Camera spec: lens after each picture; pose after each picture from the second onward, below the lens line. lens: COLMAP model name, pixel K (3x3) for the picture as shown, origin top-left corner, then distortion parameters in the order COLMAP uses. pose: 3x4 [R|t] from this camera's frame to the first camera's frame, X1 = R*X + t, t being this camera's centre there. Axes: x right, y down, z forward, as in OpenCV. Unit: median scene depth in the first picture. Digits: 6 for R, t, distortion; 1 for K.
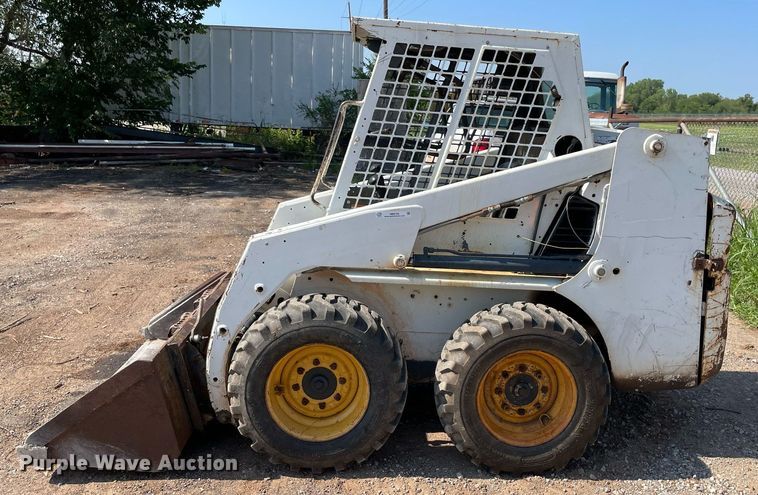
lens RADIAL K [[681.1, 0, 396.7], [0, 681.1, 253.3], [0, 0, 1]] dist [0.030199, -0.003949]
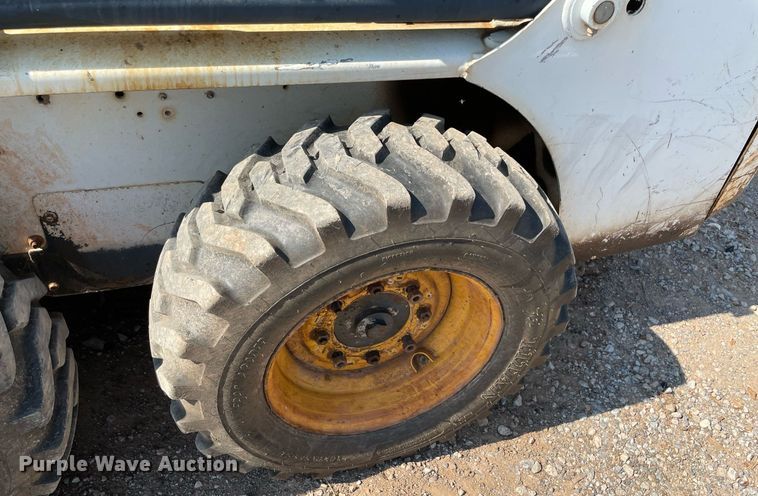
lens RADIAL K [[581.0, 0, 377.5], [0, 581.0, 271.8], [0, 0, 1]] dist [0.024488, -0.002211]
pose [[0.966014, -0.145742, 0.213485, 0.114065], [0.005320, 0.836932, 0.547282, -0.023414], [-0.258434, -0.527546, 0.809263, 0.727408]]
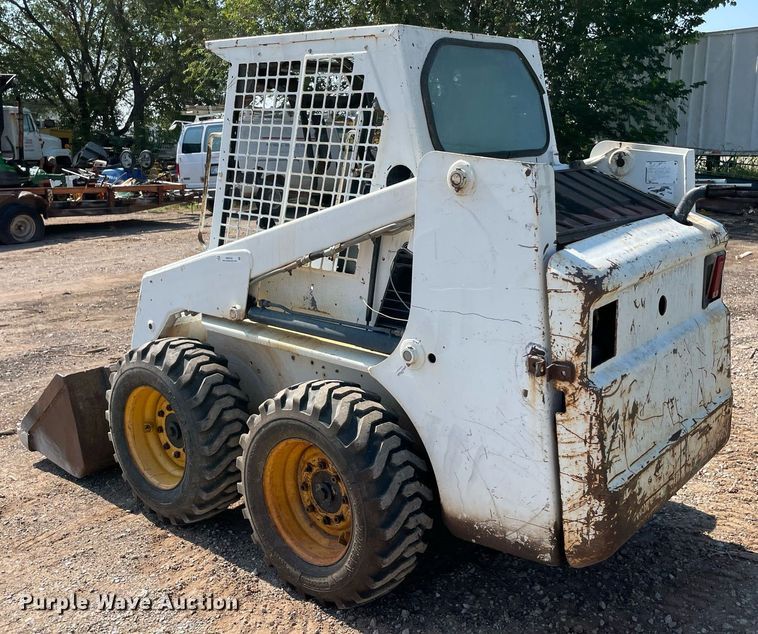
lens RADIAL K [[801.3, 0, 379.0], [0, 801.3, 317.0], [0, 0, 1]] dist [0.139046, -0.279383]
pose [[0.710922, 0.103727, -0.695579, 0.854149], [-0.099441, 0.993952, 0.046586, -0.049034], [0.696204, 0.036050, 0.716938, 0.372876]]
